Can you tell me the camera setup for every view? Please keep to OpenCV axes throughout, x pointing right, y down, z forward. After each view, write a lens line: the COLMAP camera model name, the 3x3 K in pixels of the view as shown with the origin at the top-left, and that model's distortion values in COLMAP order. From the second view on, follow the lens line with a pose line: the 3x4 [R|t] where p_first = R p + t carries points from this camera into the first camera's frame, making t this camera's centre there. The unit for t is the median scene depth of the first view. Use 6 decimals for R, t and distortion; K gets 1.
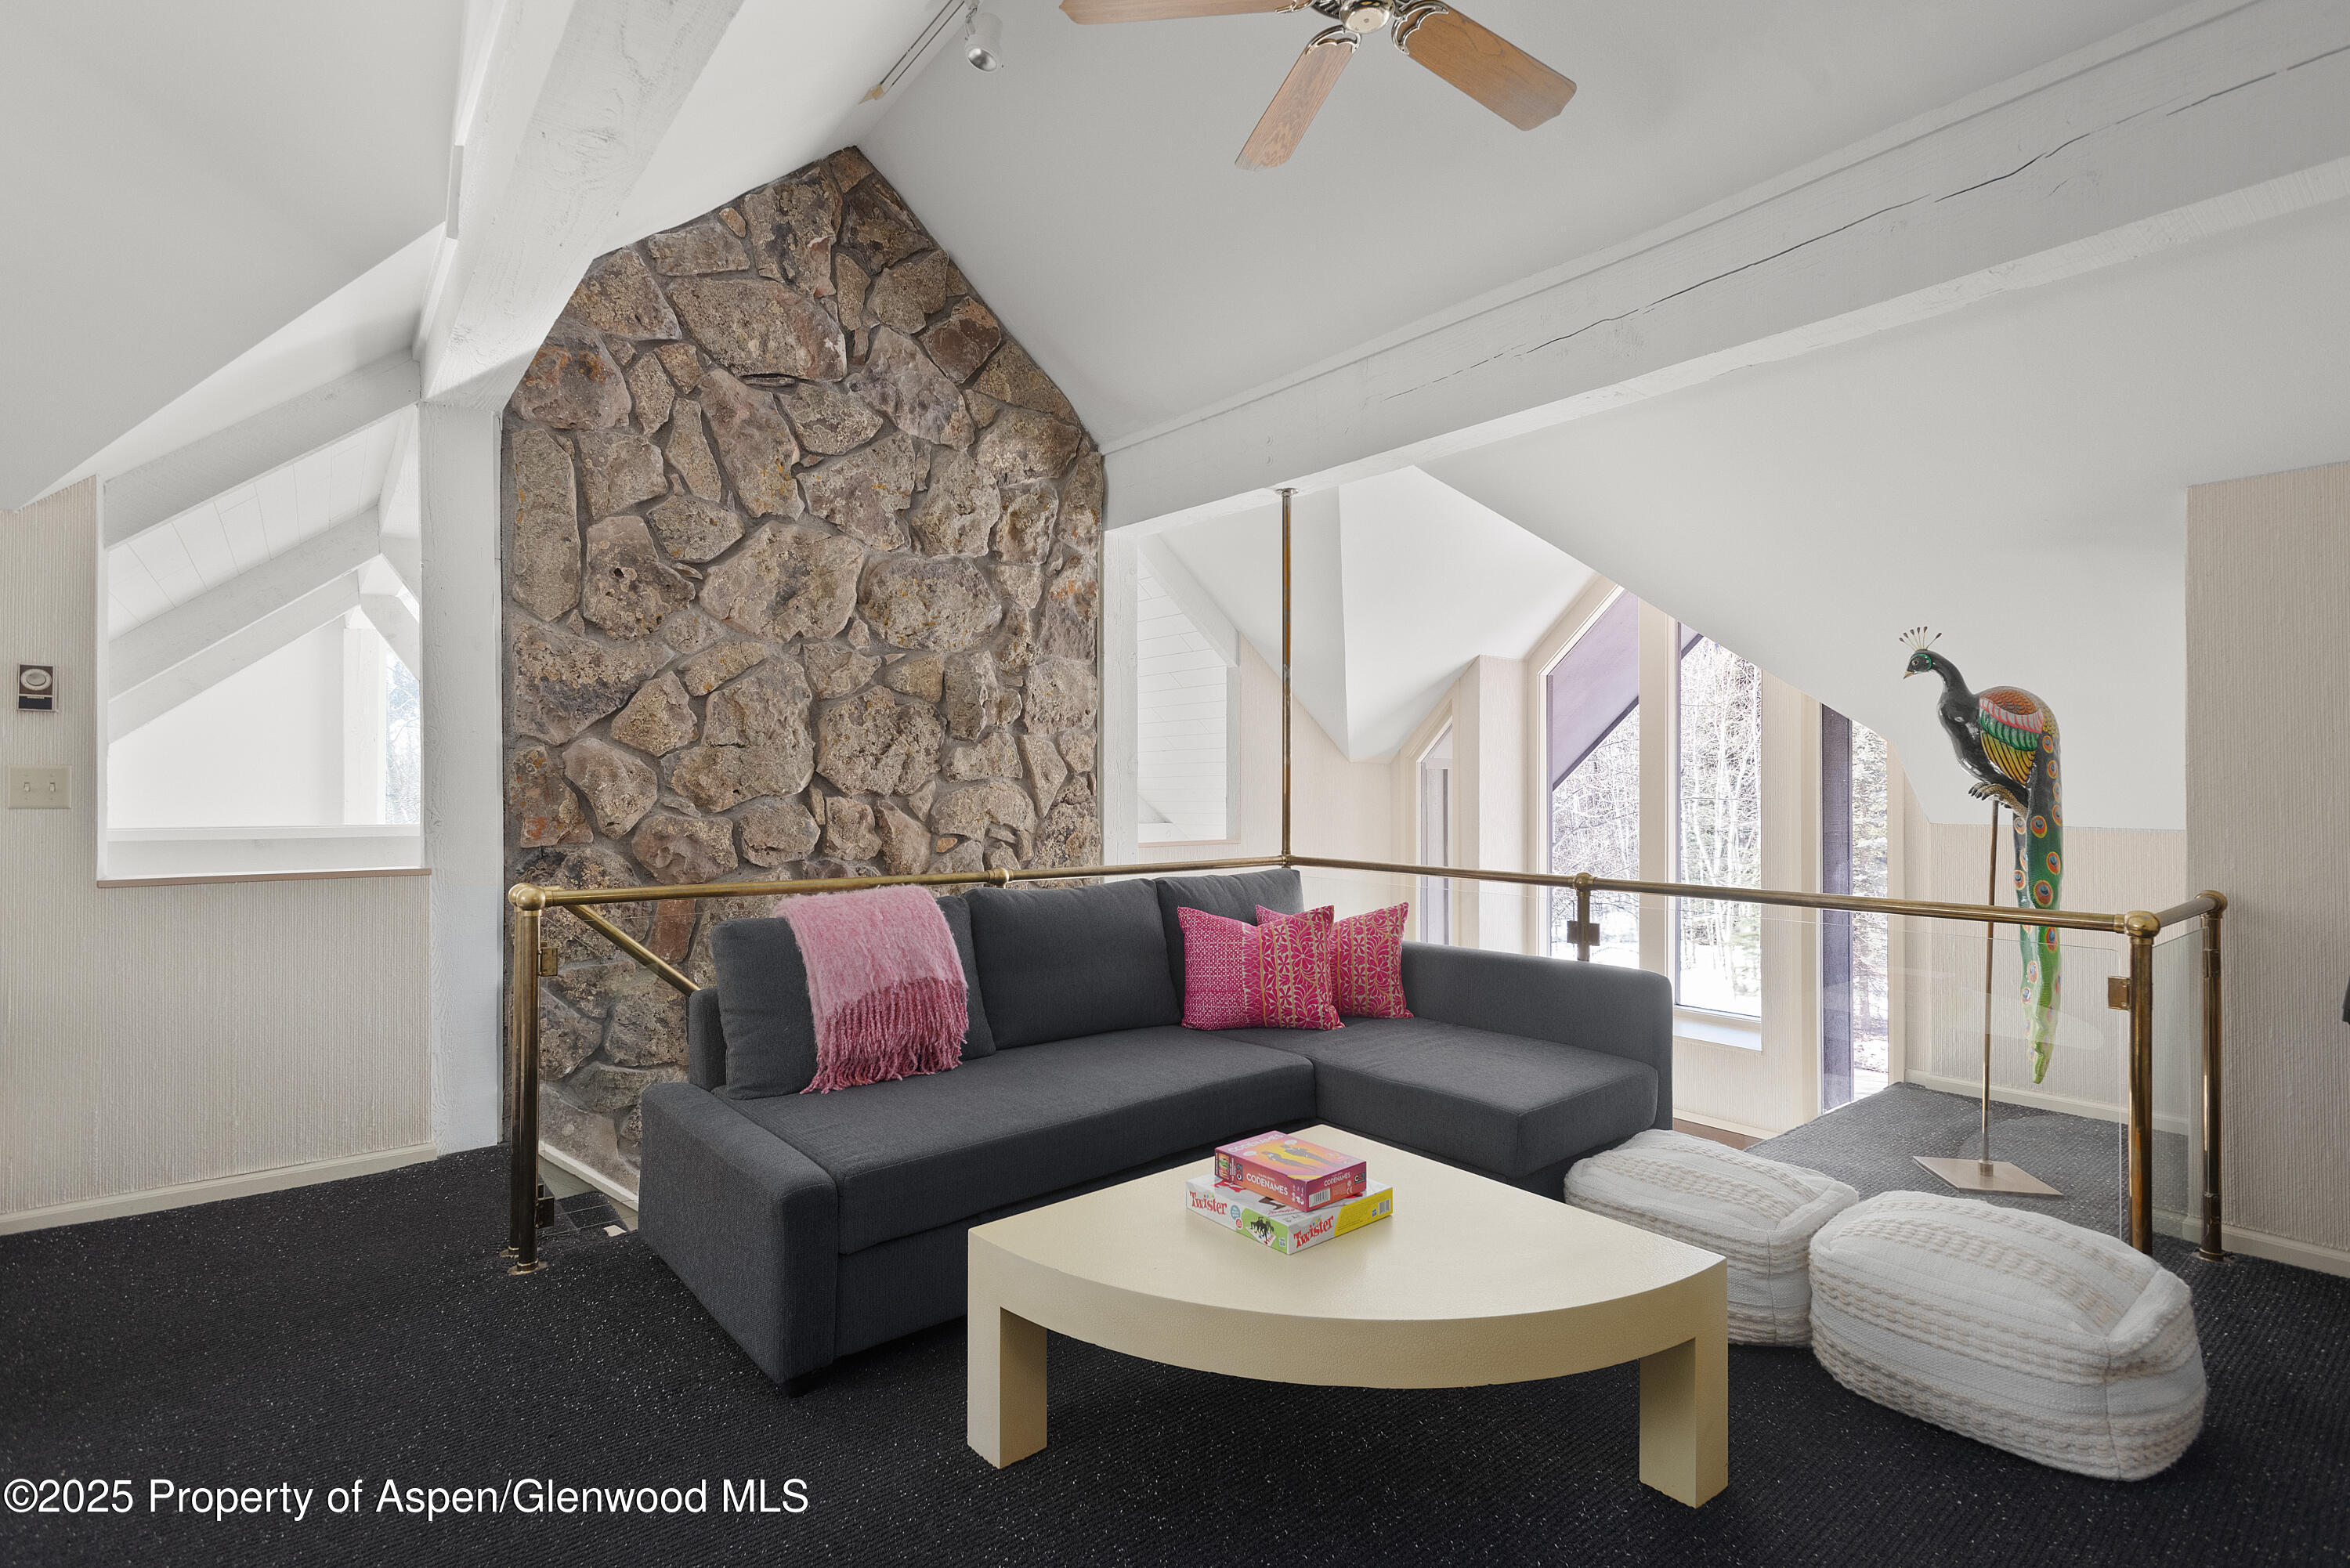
lens RADIAL K [[1109.7, 0, 1178.2], [0, 1109.7, 791.2], [0, 0, 1]] dist [0.018149, 0.000255]
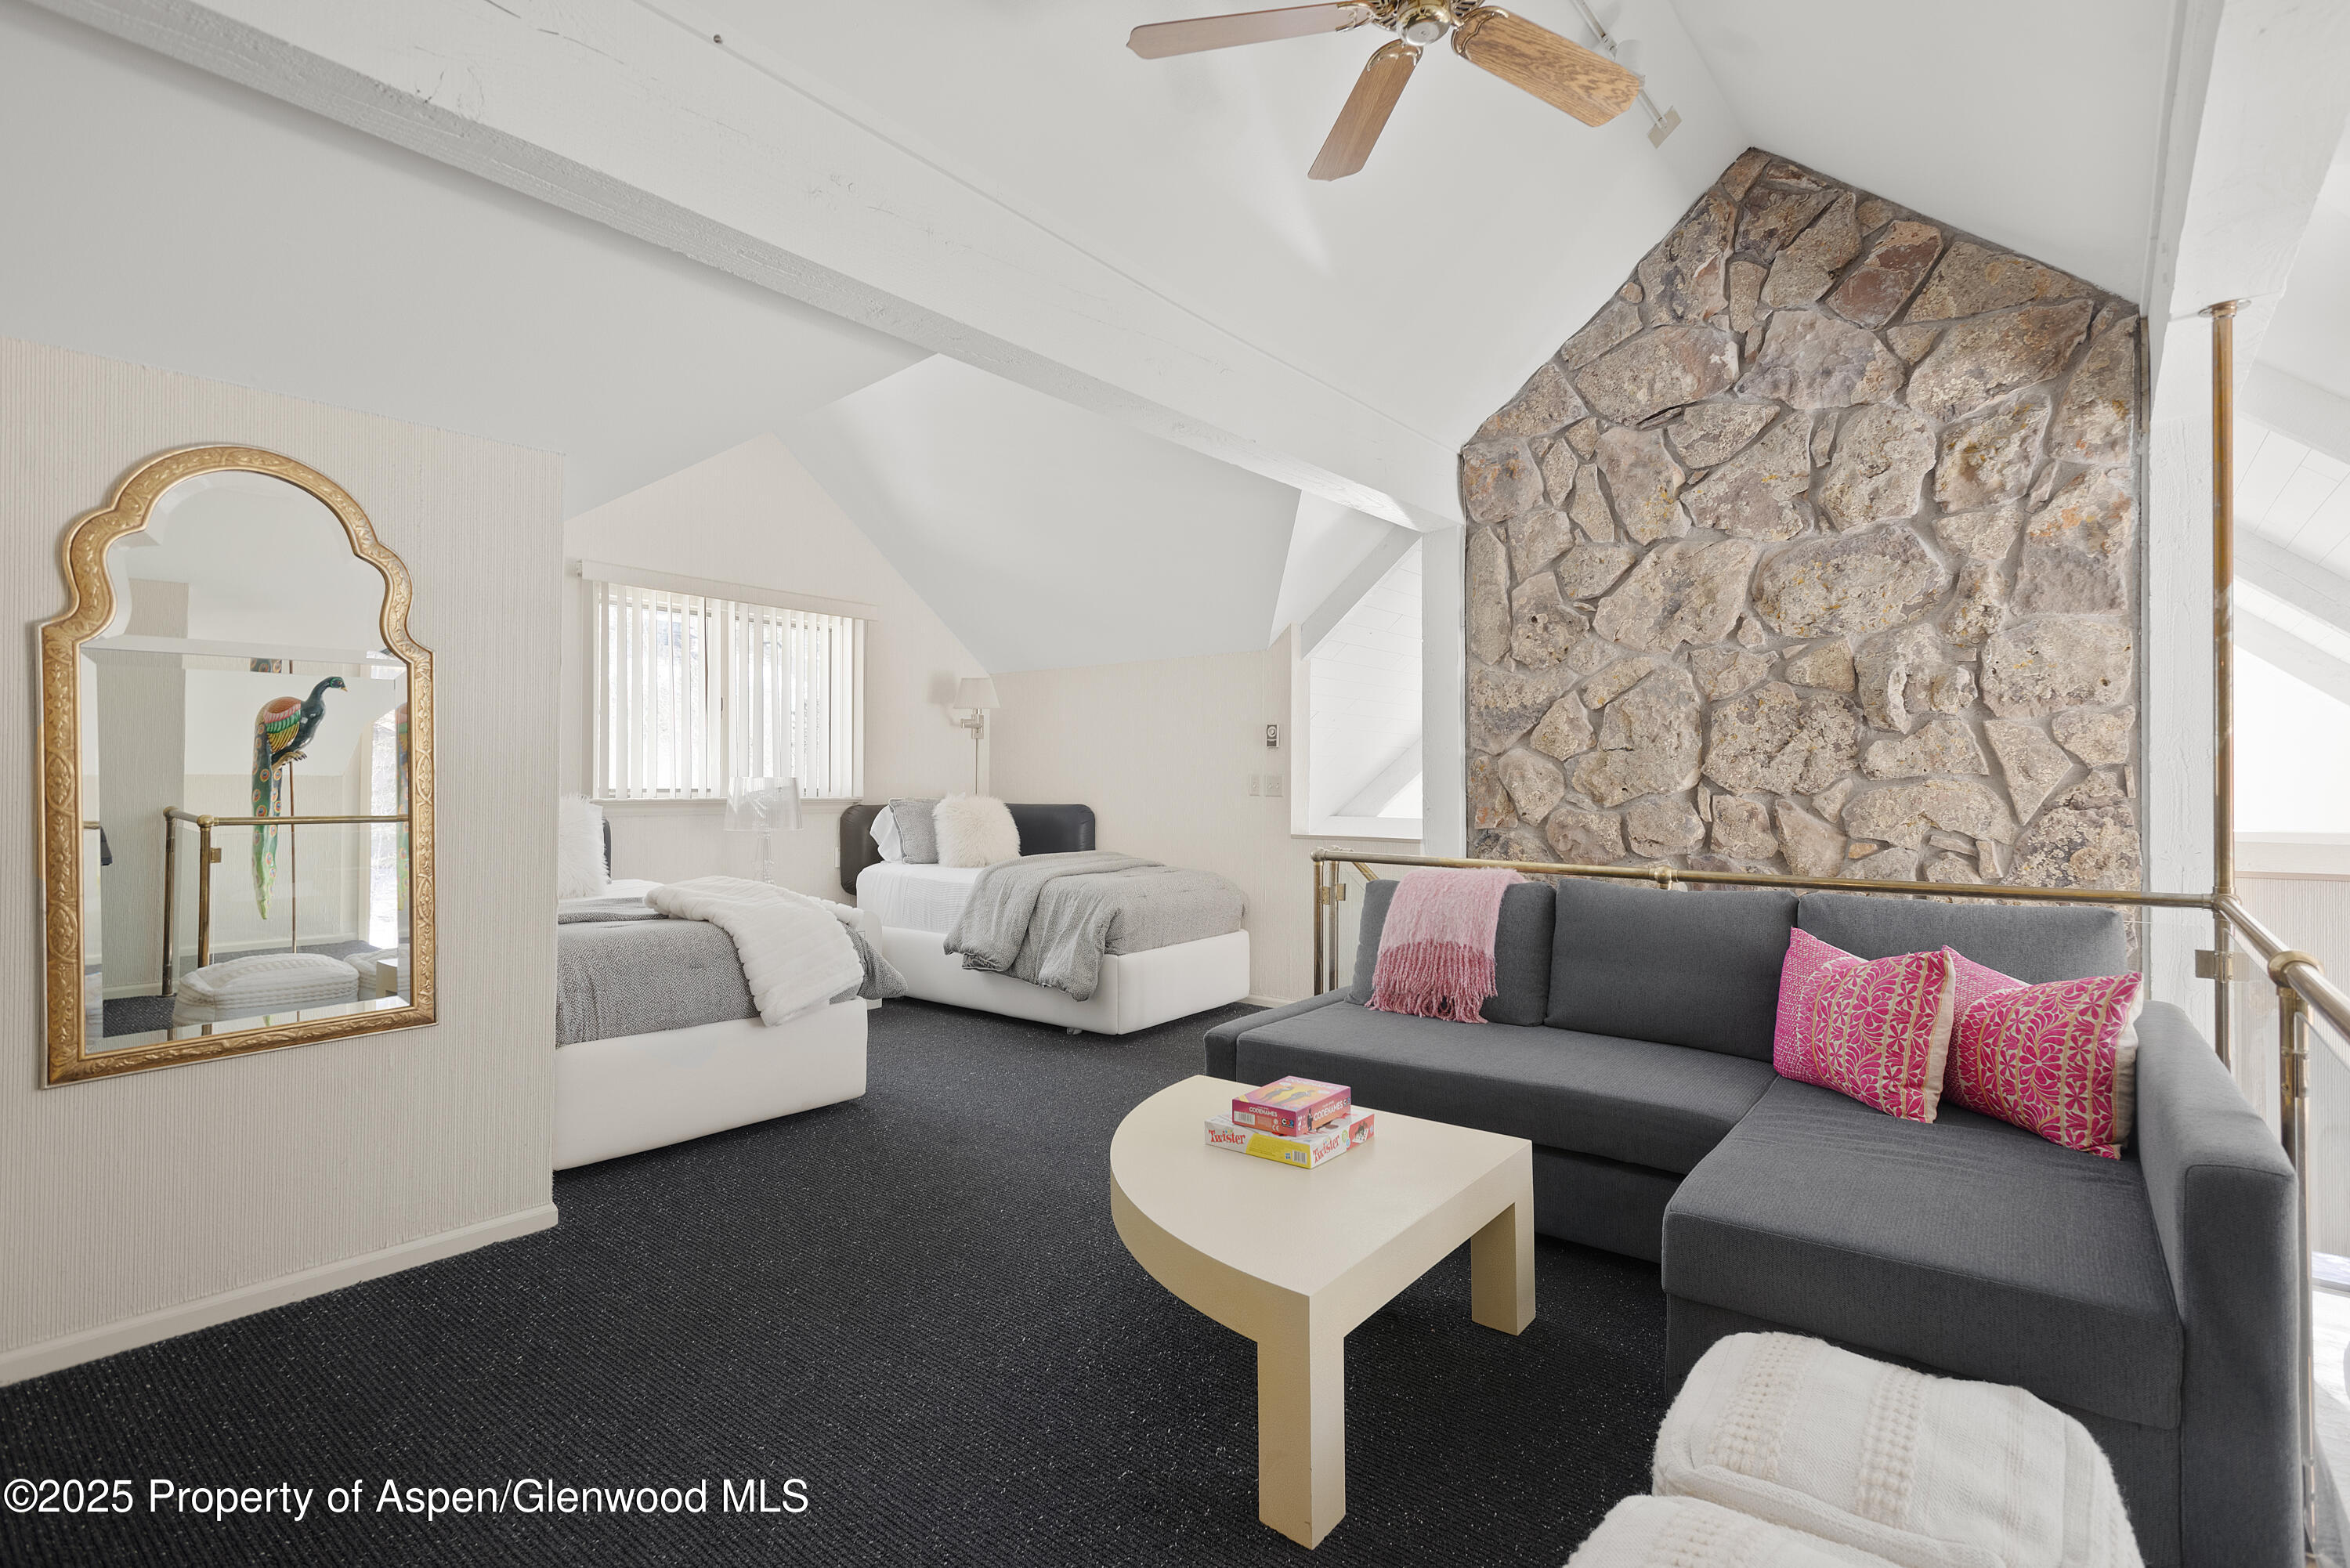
lens RADIAL K [[1109.7, 0, 1180.2], [0, 1109.7, 779.4], [0, 0, 1]] dist [0.018149, 0.000255]
pose [[0.198497, -0.005619, -0.980085, 0.602078], [-0.003484, 0.999973, -0.006439, -0.001097], [0.980095, 0.004693, 0.198472, 0.305898]]
